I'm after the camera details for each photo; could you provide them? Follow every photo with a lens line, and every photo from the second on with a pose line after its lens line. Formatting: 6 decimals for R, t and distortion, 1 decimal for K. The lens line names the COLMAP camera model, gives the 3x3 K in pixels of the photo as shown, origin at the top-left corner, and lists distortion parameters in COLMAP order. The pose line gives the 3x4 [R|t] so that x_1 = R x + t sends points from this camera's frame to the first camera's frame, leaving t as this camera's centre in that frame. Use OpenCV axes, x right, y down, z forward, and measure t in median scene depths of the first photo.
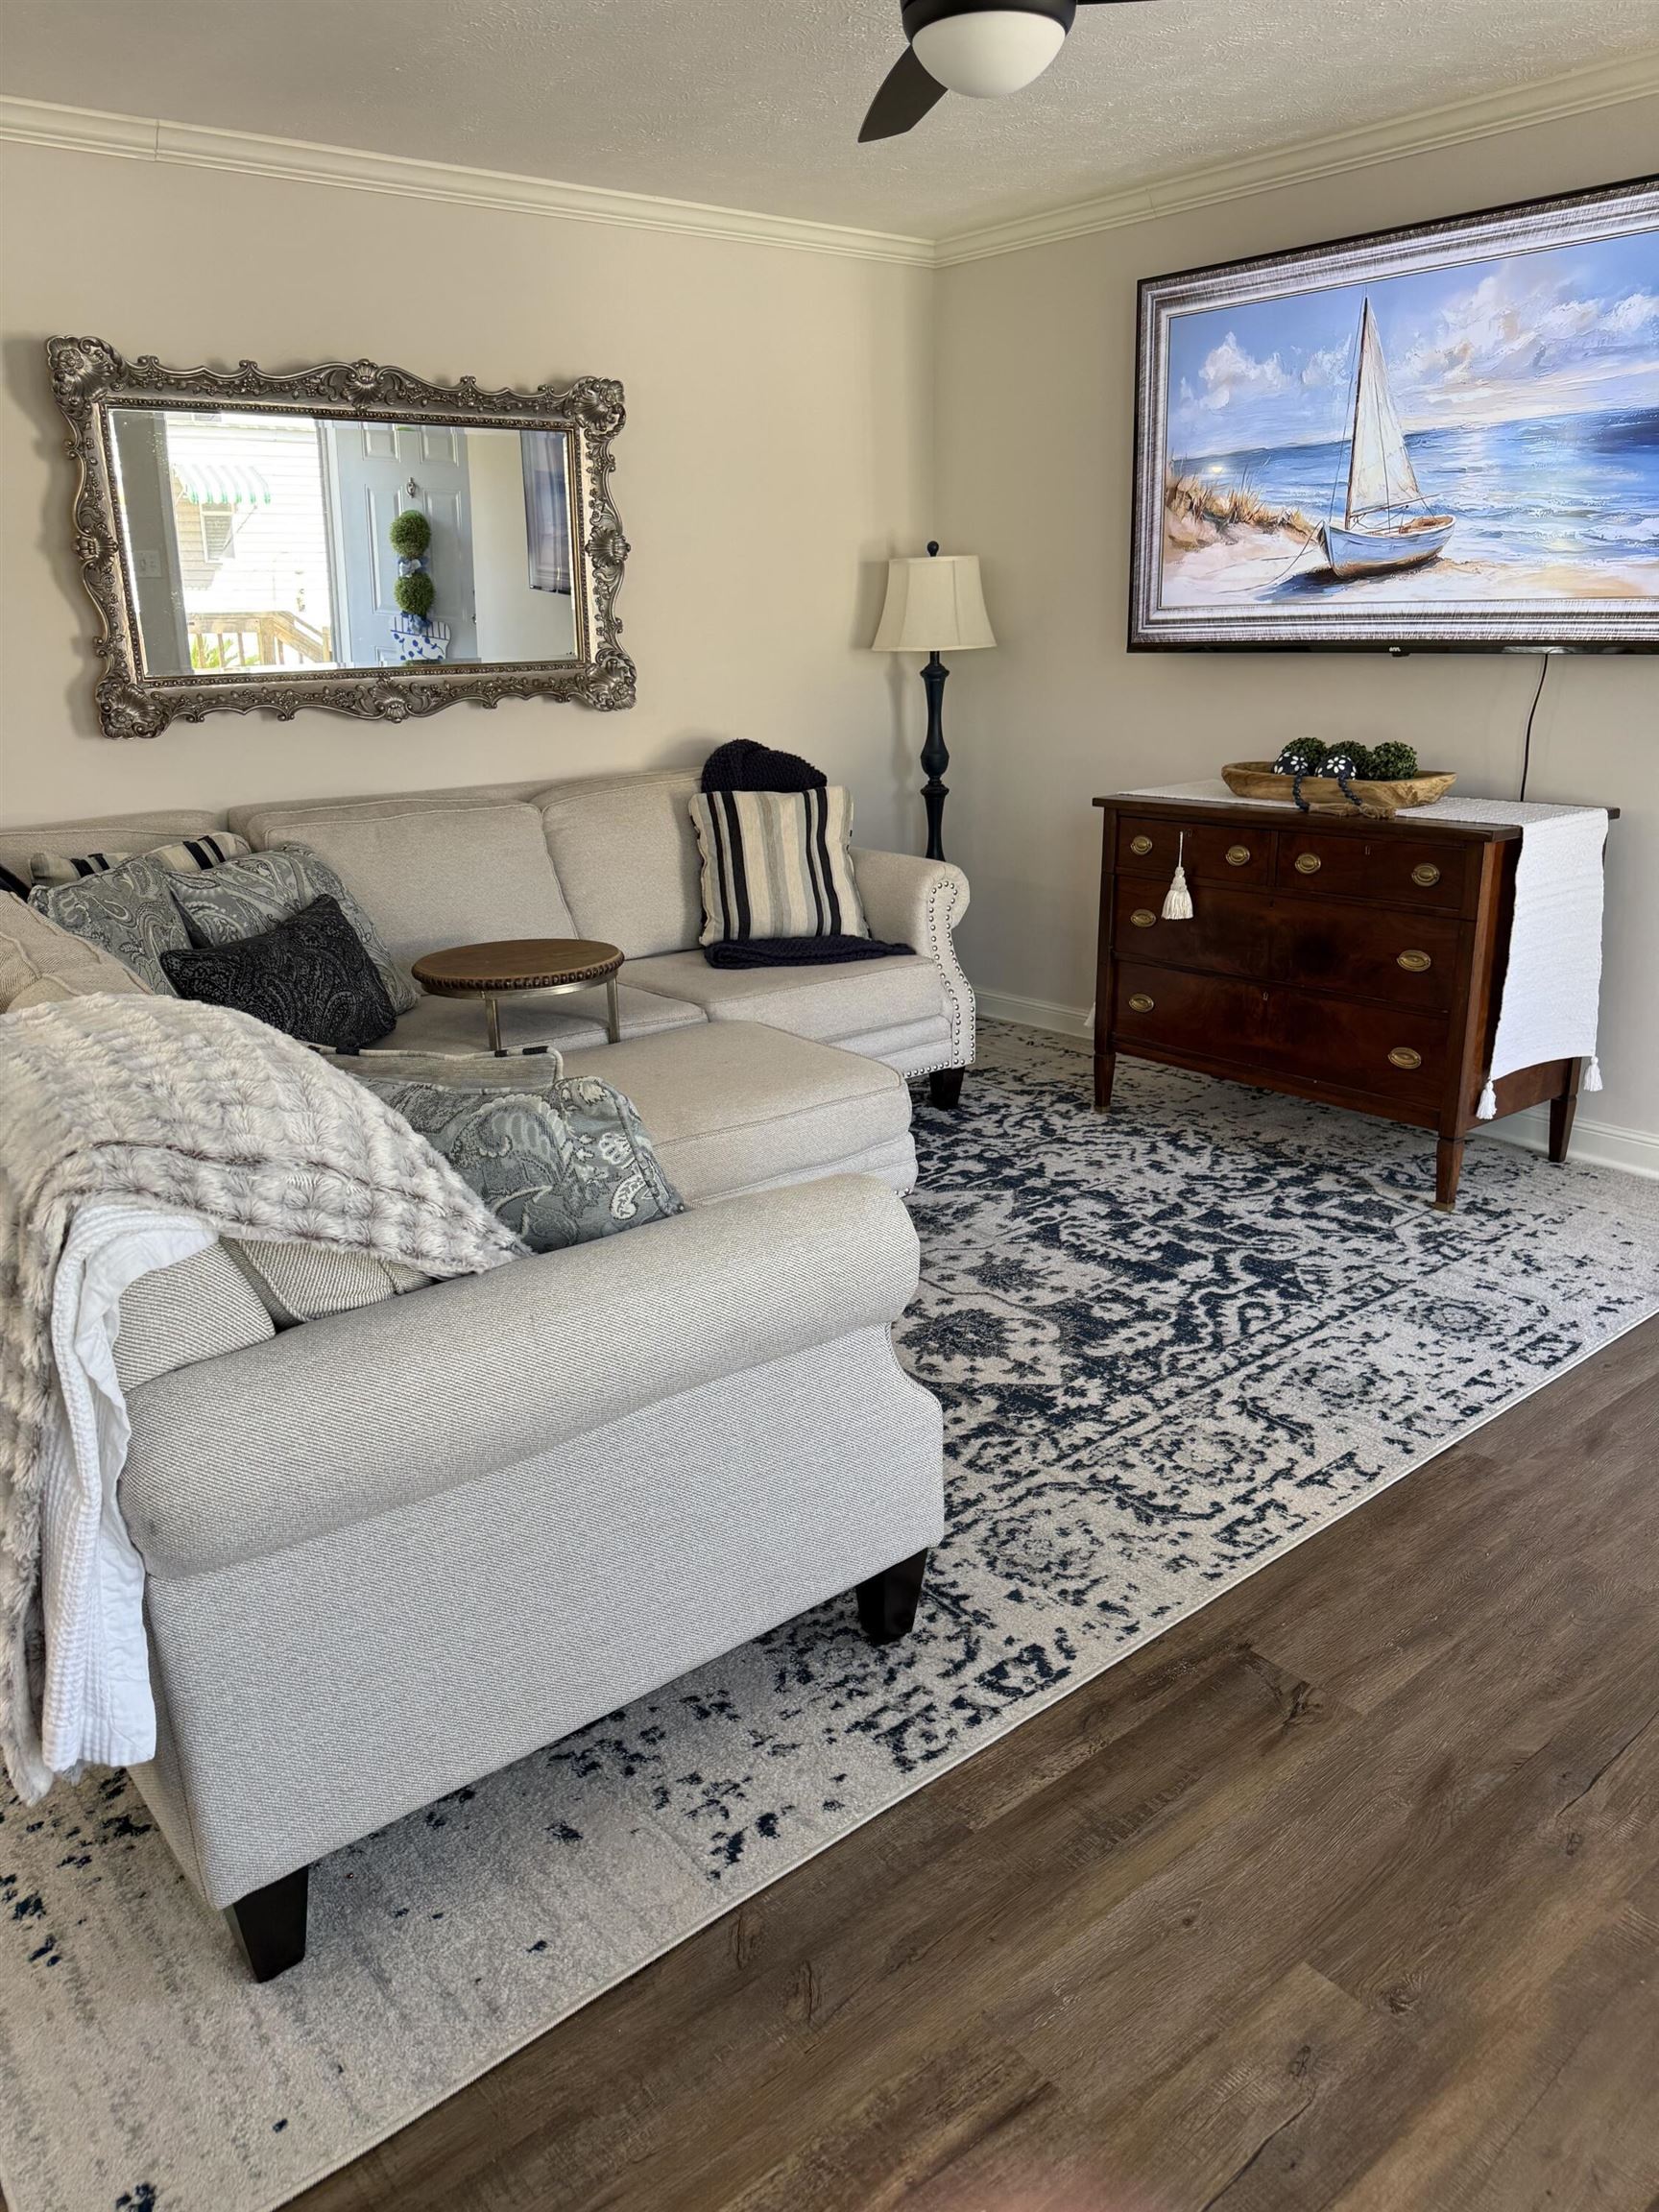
lens RADIAL K [[1580.1, 0, 821.3], [0, 1580.1, 1078.8], [0, 0, 1]] dist [0.081724, -0.084981]
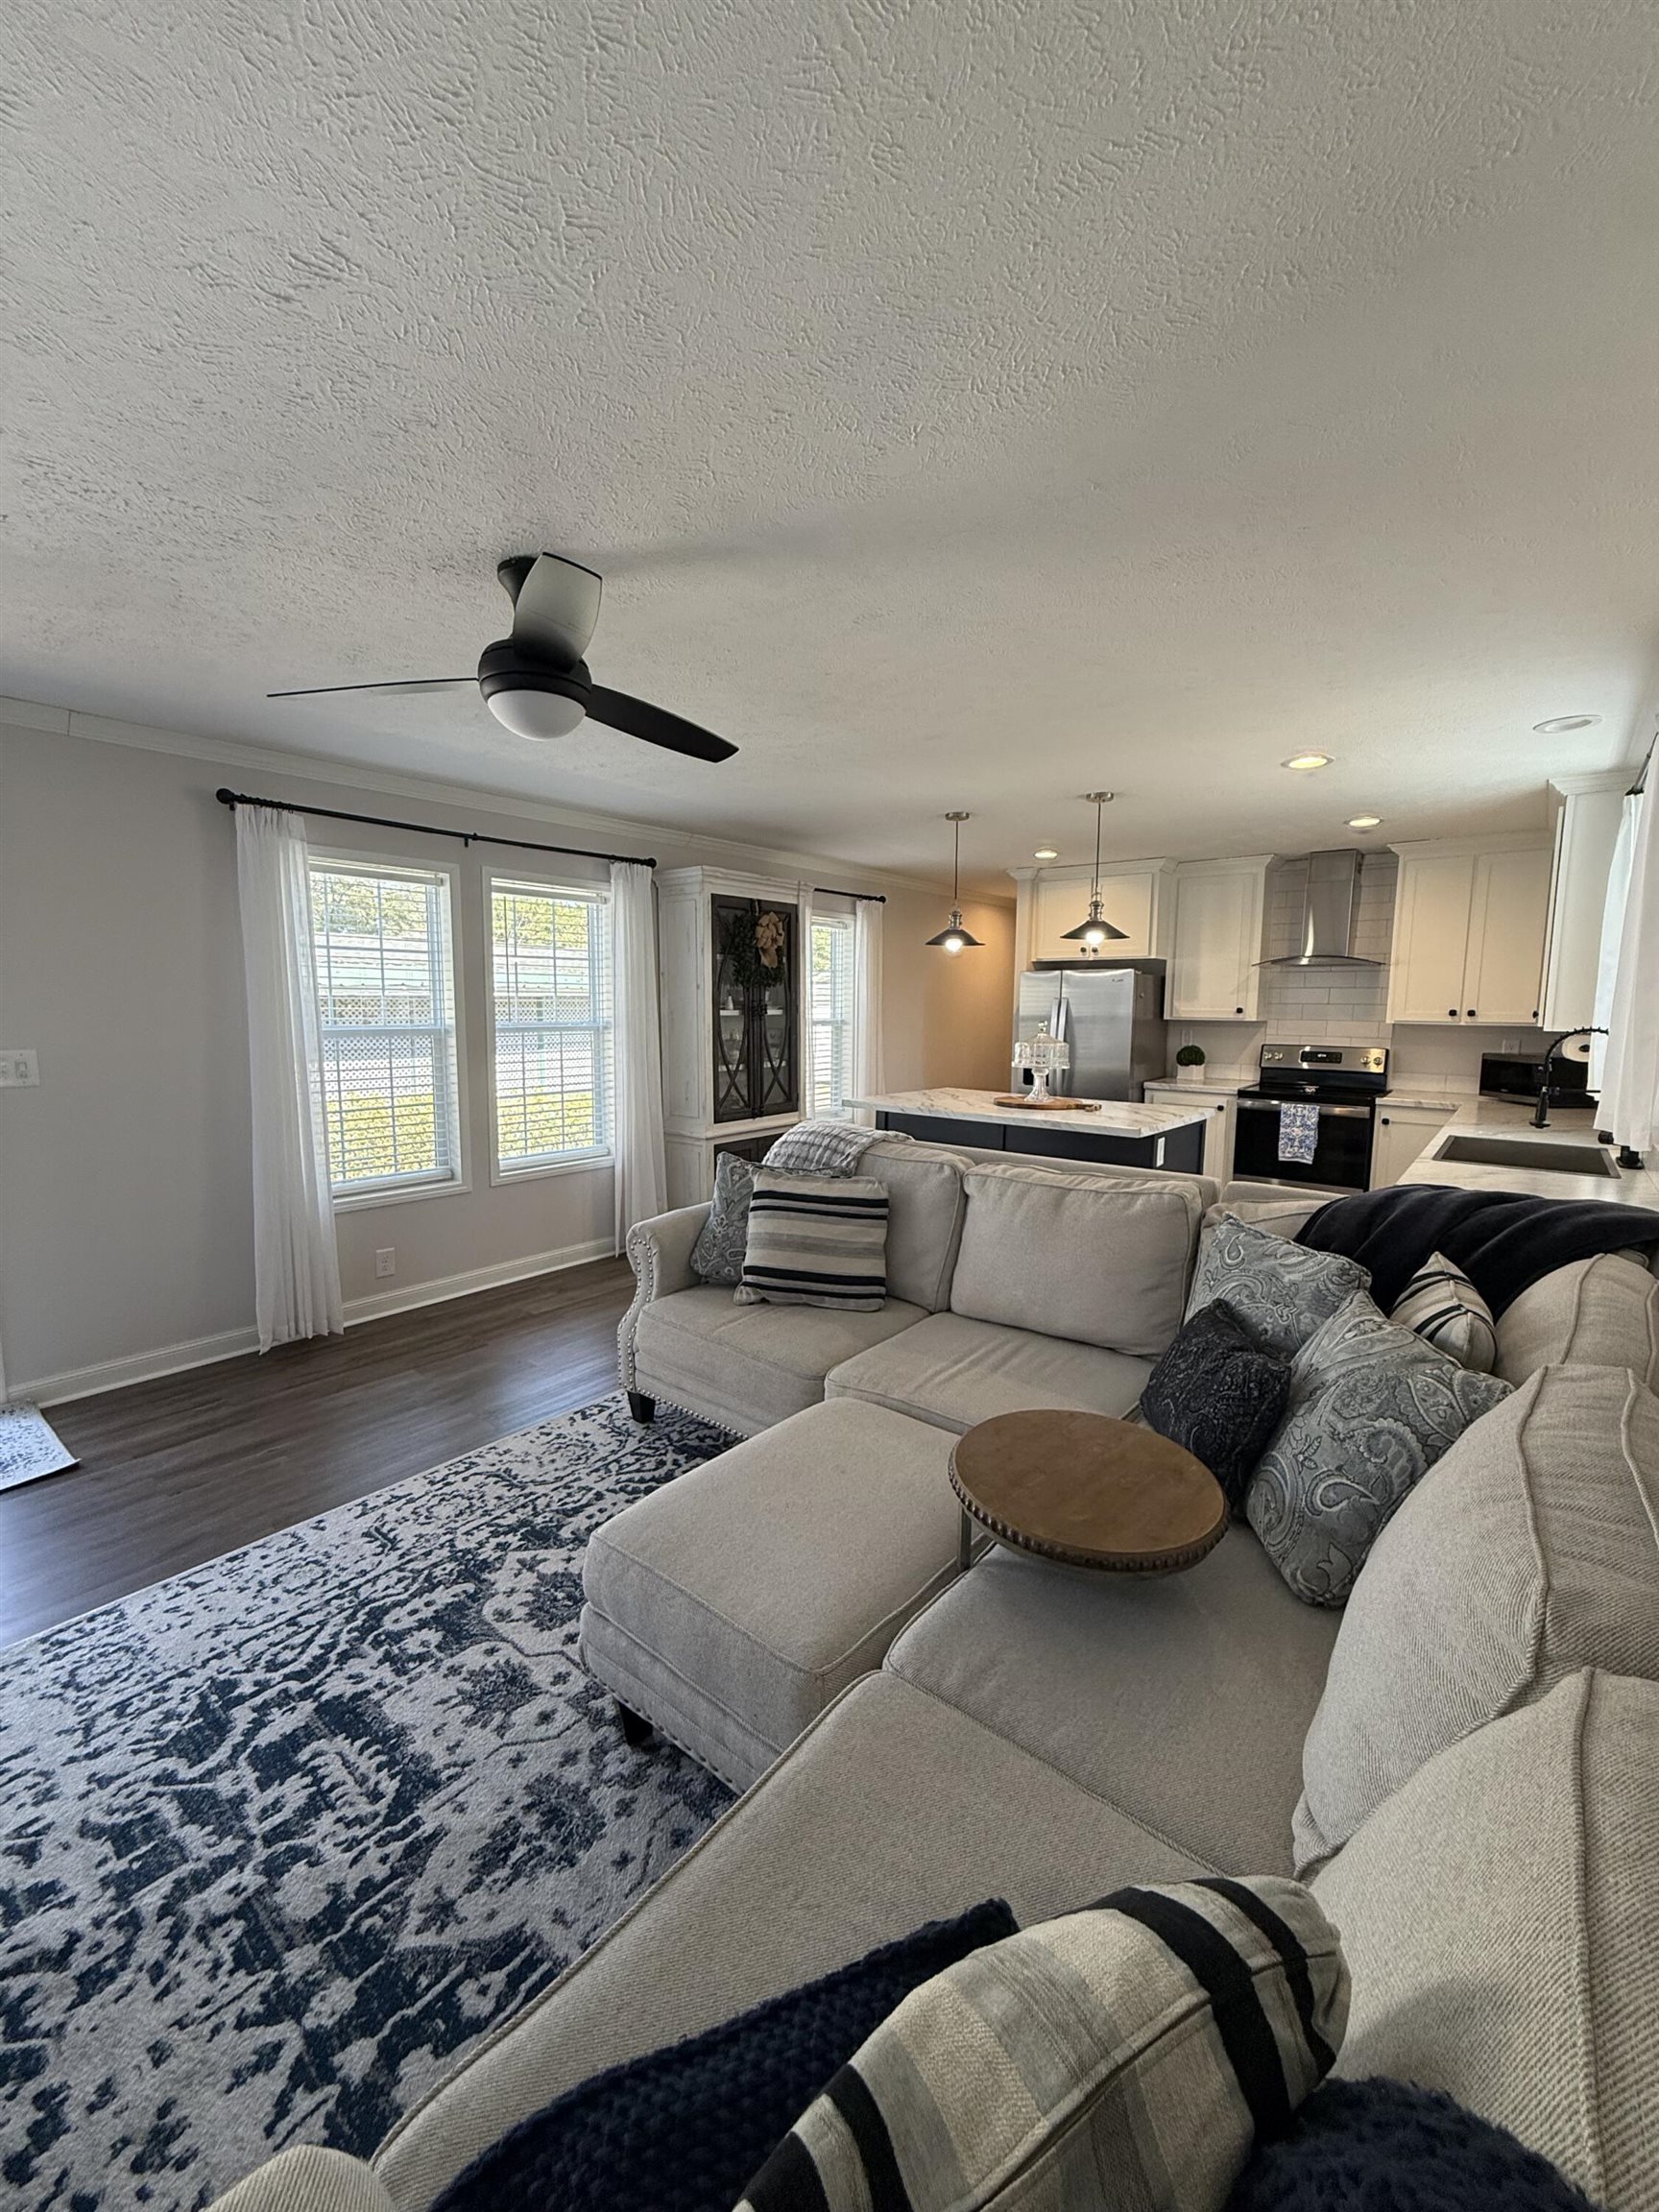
lens RADIAL K [[878.4, 0, 827.9], [0, 878.4, 1100.5], [0, 0, 1]] dist [-0.000078, -0.000030]
pose [[-0.978579, 0.041649, -0.201616, 0.008952], [-0.040981, 0.920316, 0.389024, -0.394734], [0.201752, 0.388953, -0.898895, 1.255300]]
